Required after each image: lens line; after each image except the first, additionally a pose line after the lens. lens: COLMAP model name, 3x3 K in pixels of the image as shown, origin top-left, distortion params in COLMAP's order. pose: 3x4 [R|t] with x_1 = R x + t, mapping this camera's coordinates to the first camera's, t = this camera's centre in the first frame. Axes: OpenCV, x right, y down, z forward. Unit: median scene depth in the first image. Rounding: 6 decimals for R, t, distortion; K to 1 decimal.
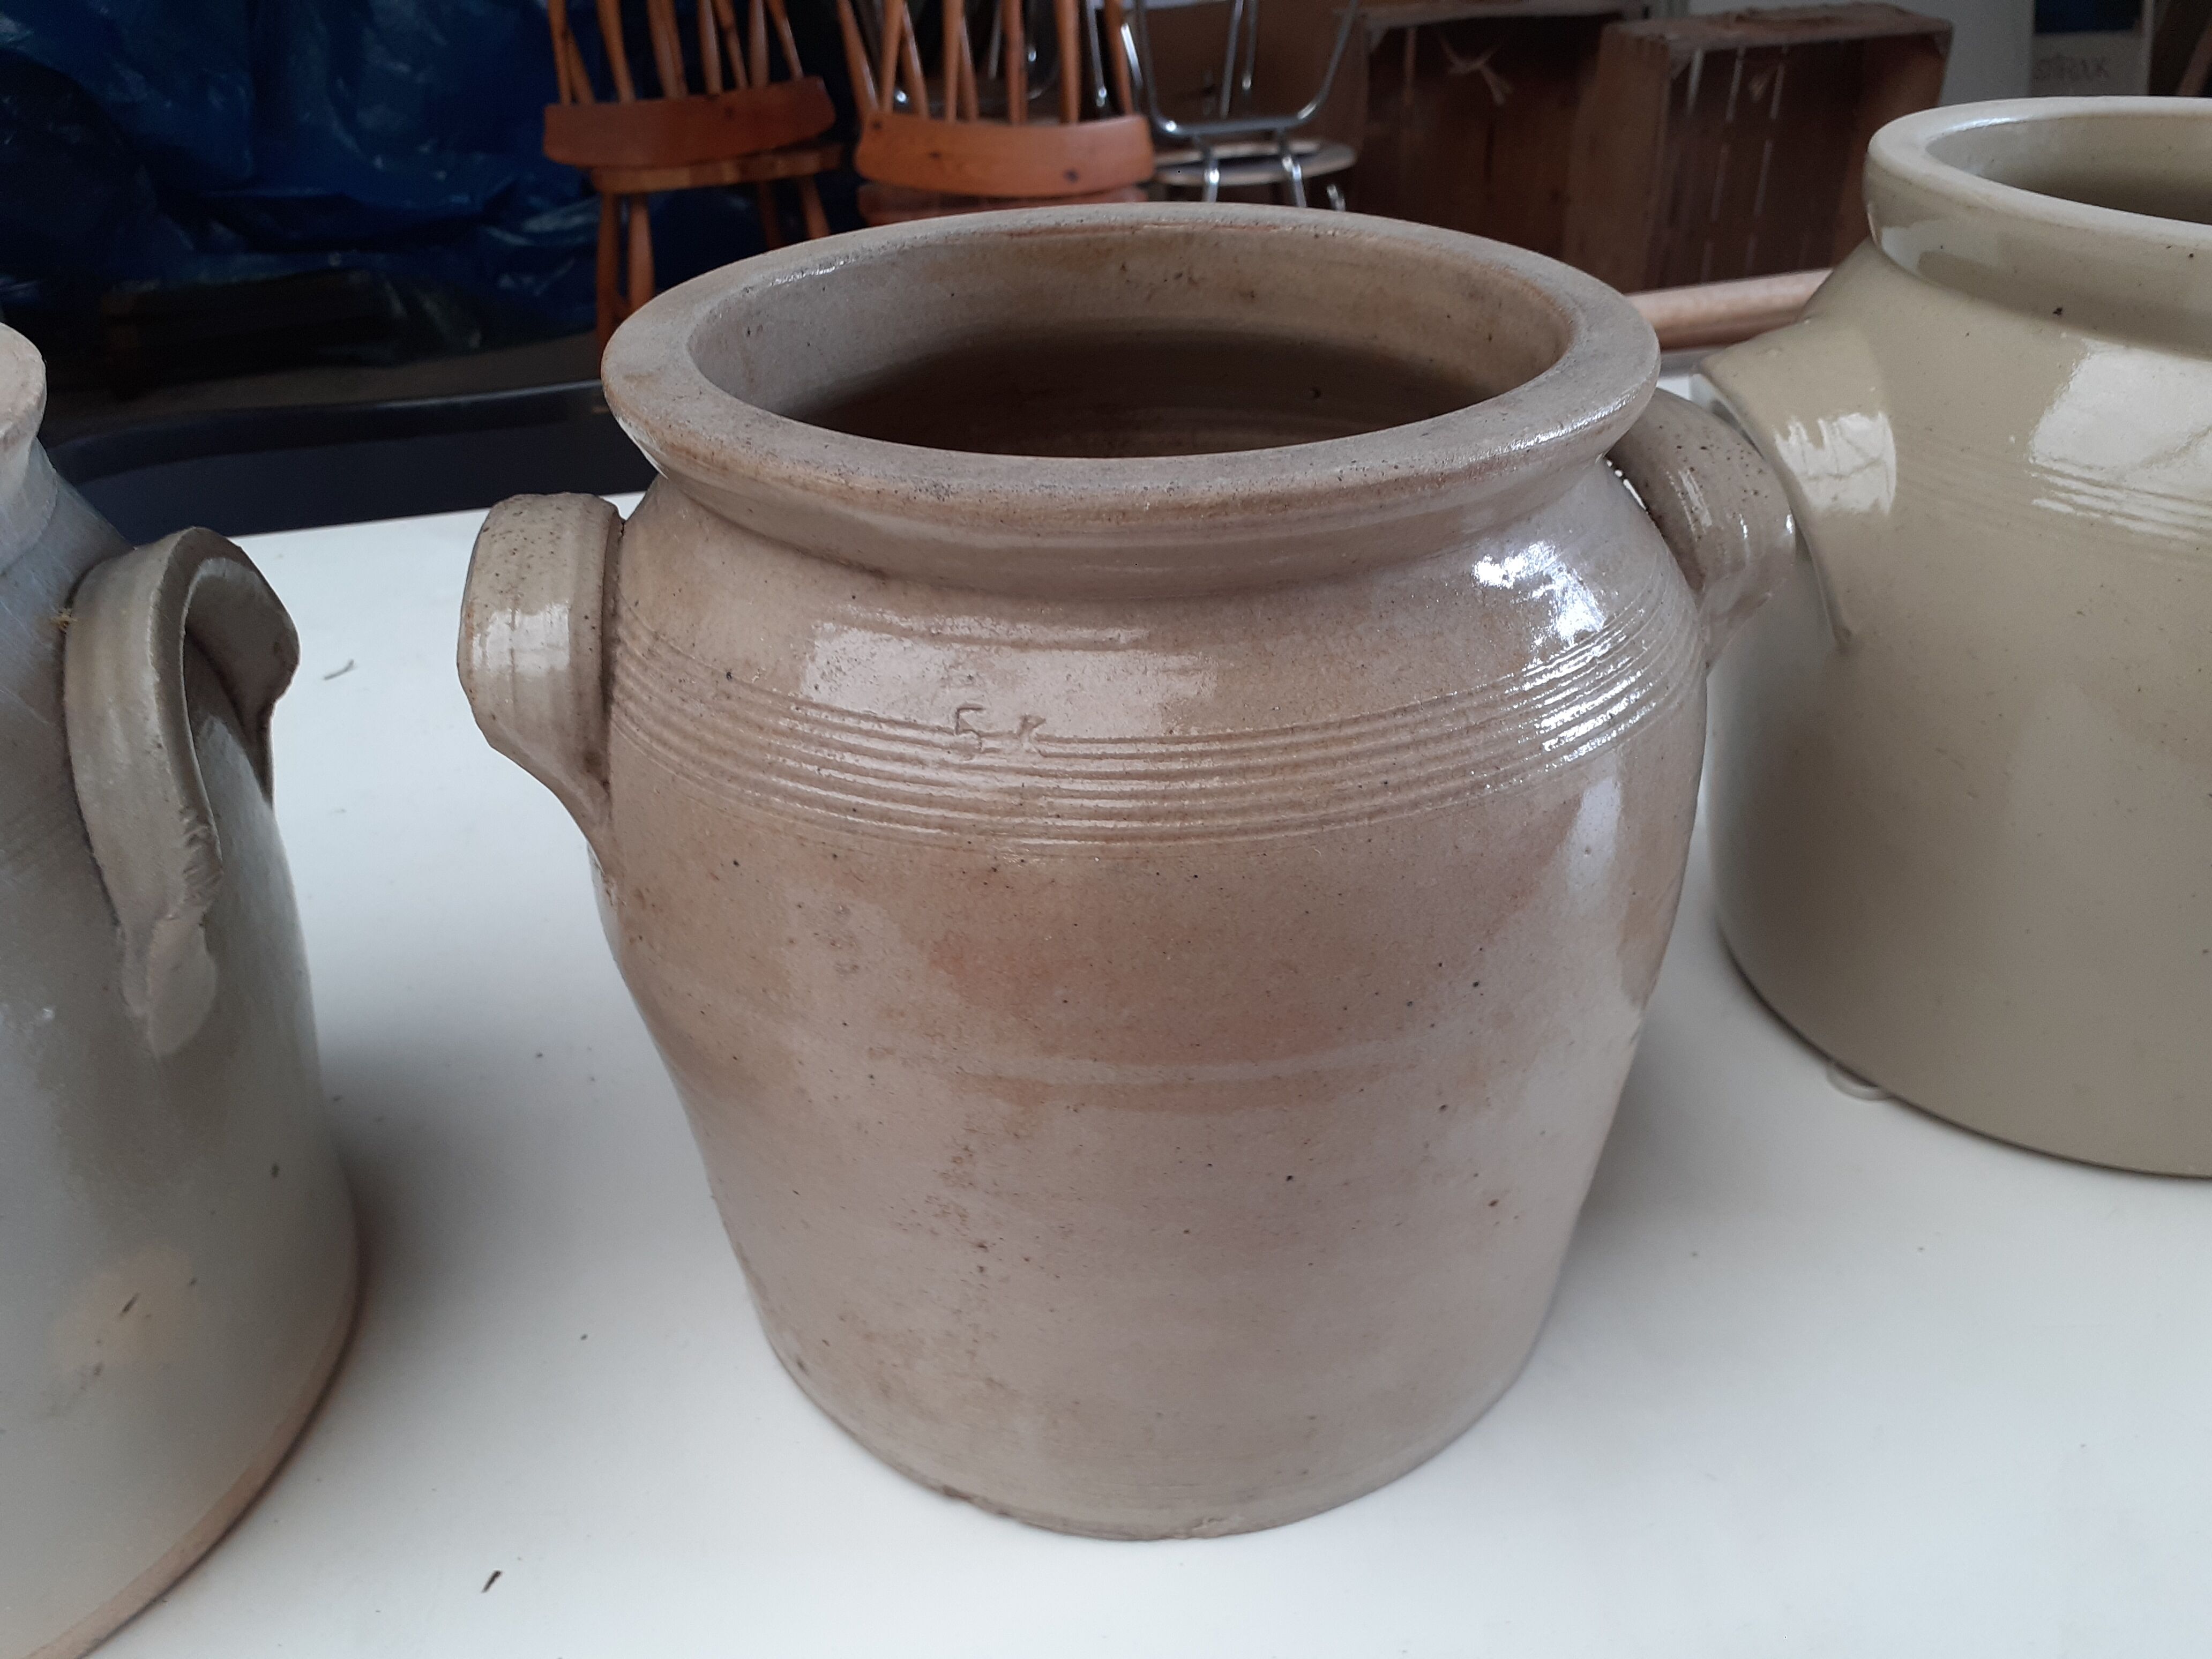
lens RADIAL K [[1938.0, 0, 1110.8], [0, 1938.0, 790.5], [0, 0, 1]] dist [0.044104, -0.054336]
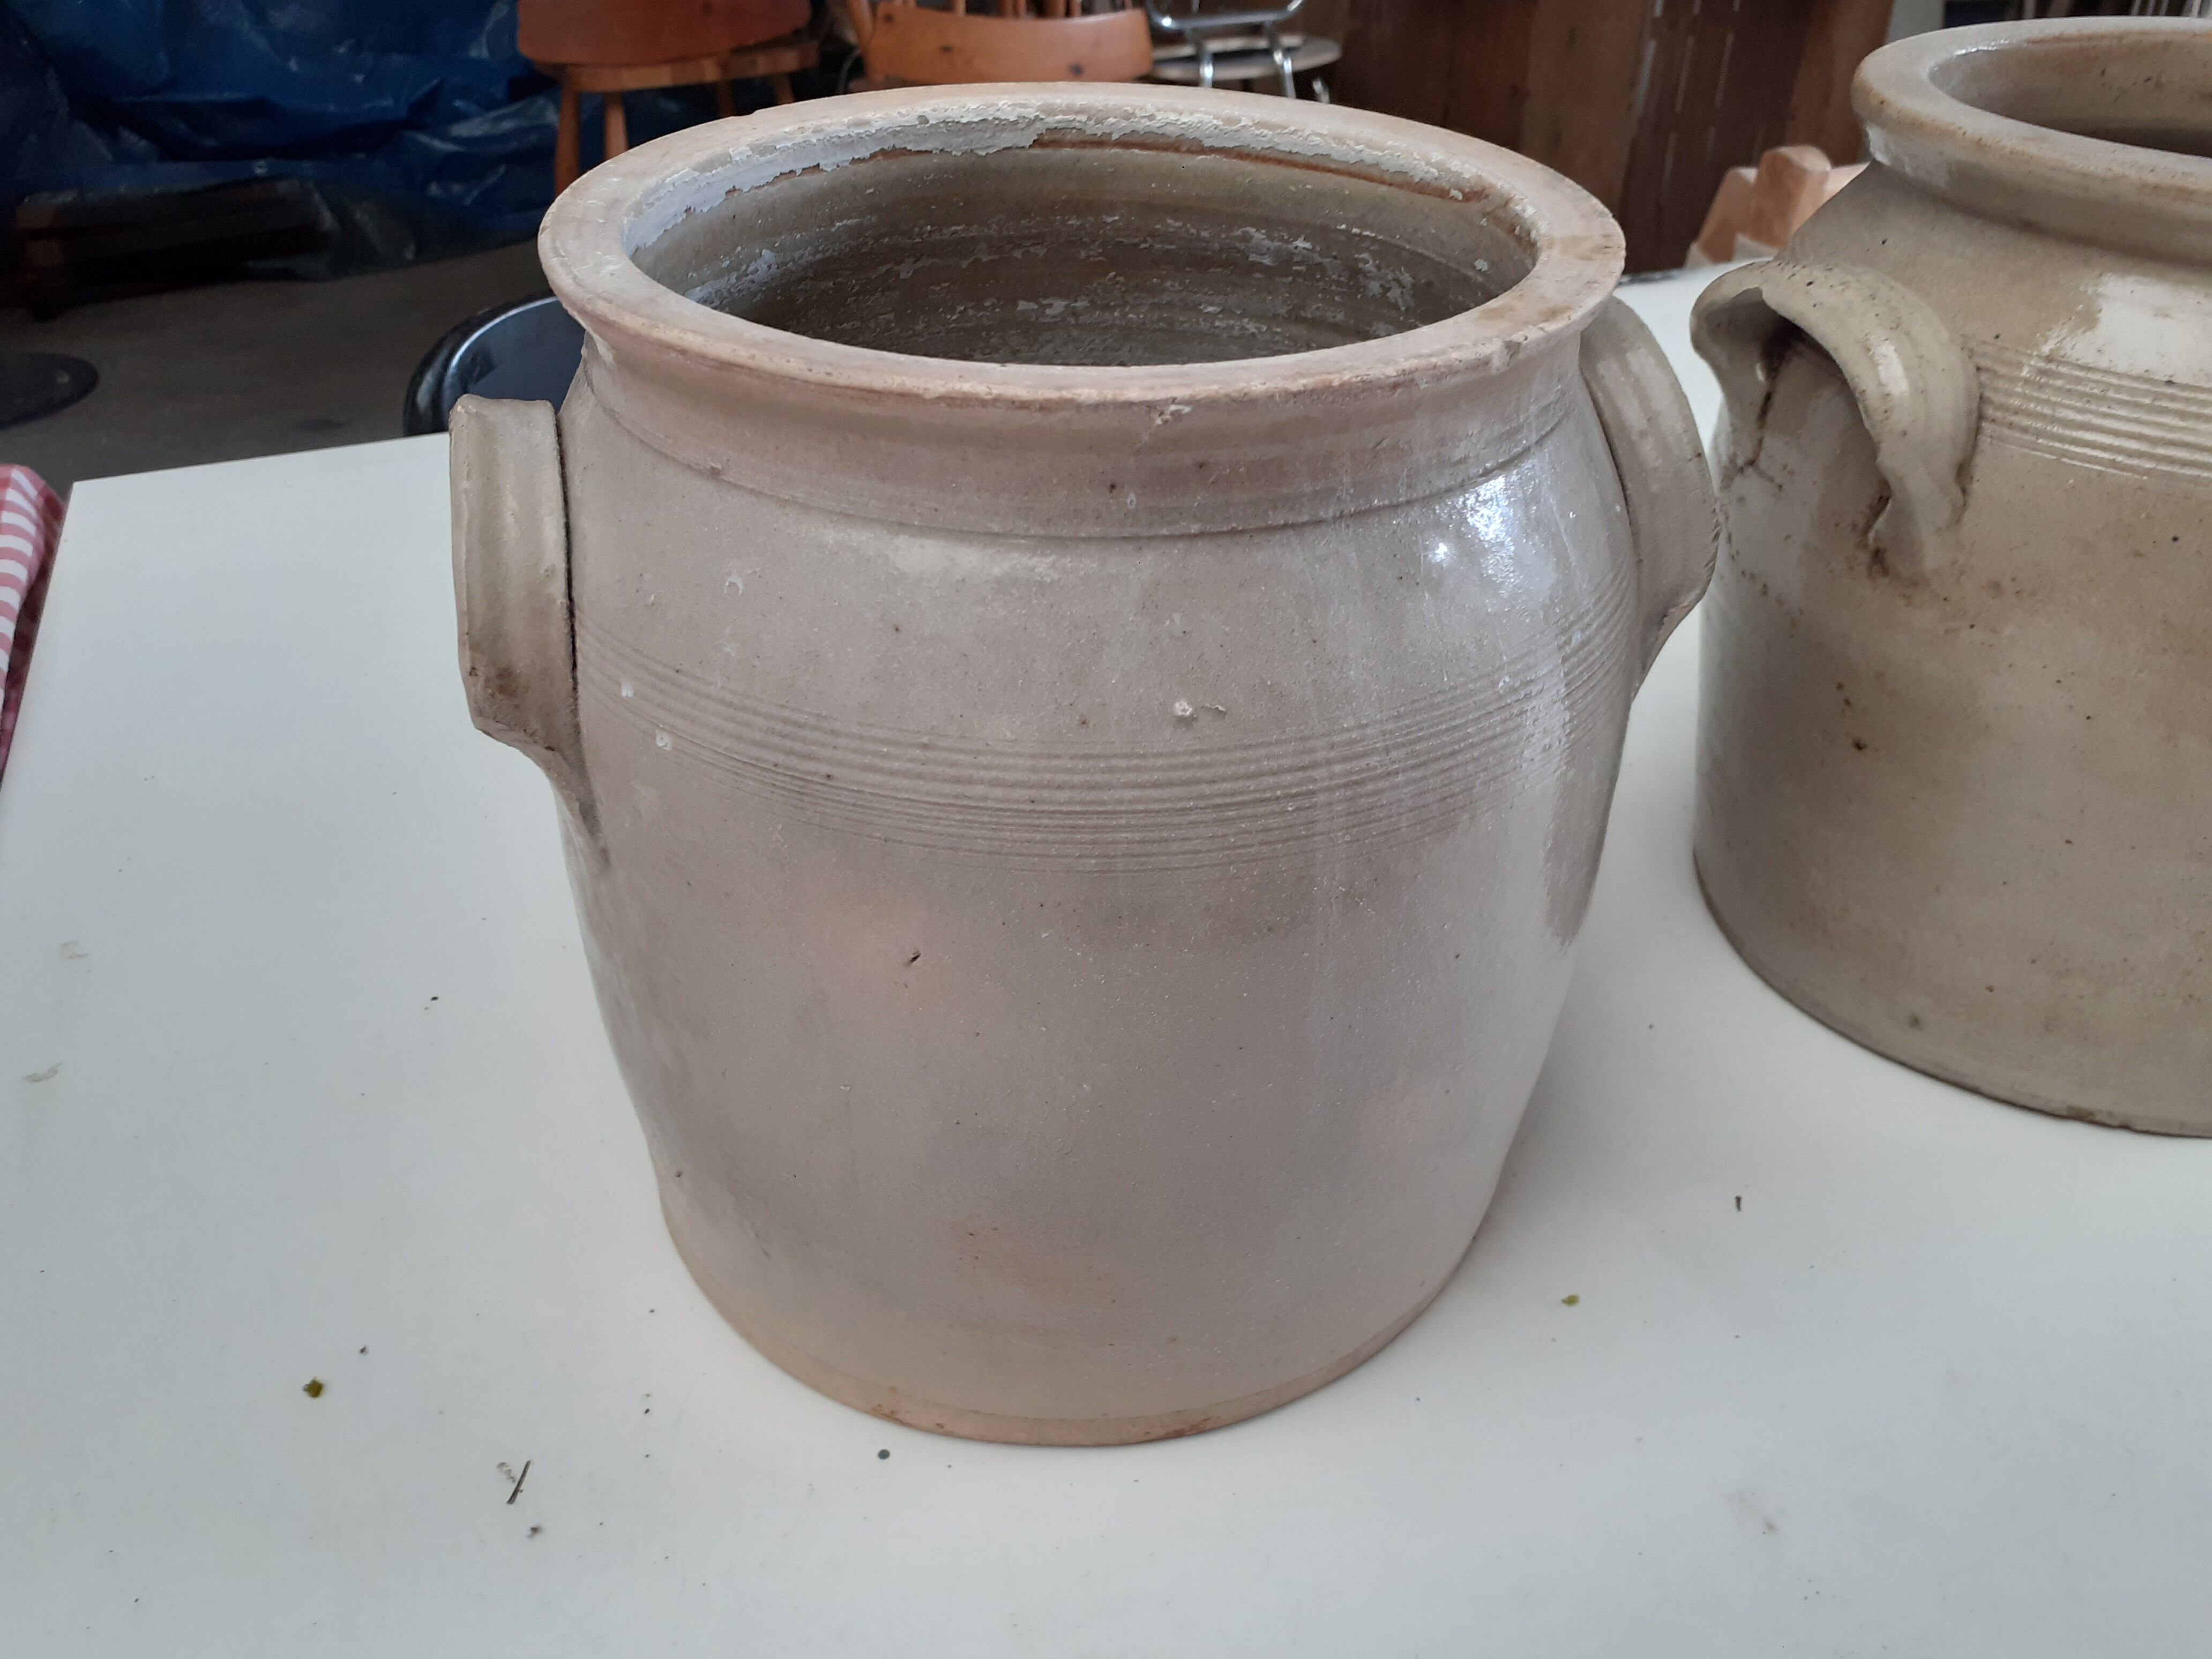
lens RADIAL K [[1938.0, 0, 1109.3], [0, 1938.0, 834.3], [0, 0, 1]] dist [0.044104, -0.054336]
pose [[0.994905, -0.041849, 0.091718, -0.098900], [0.036214, 0.997403, 0.062259, 0.012324], [-0.094085, -0.058621, 0.993837, -0.017349]]
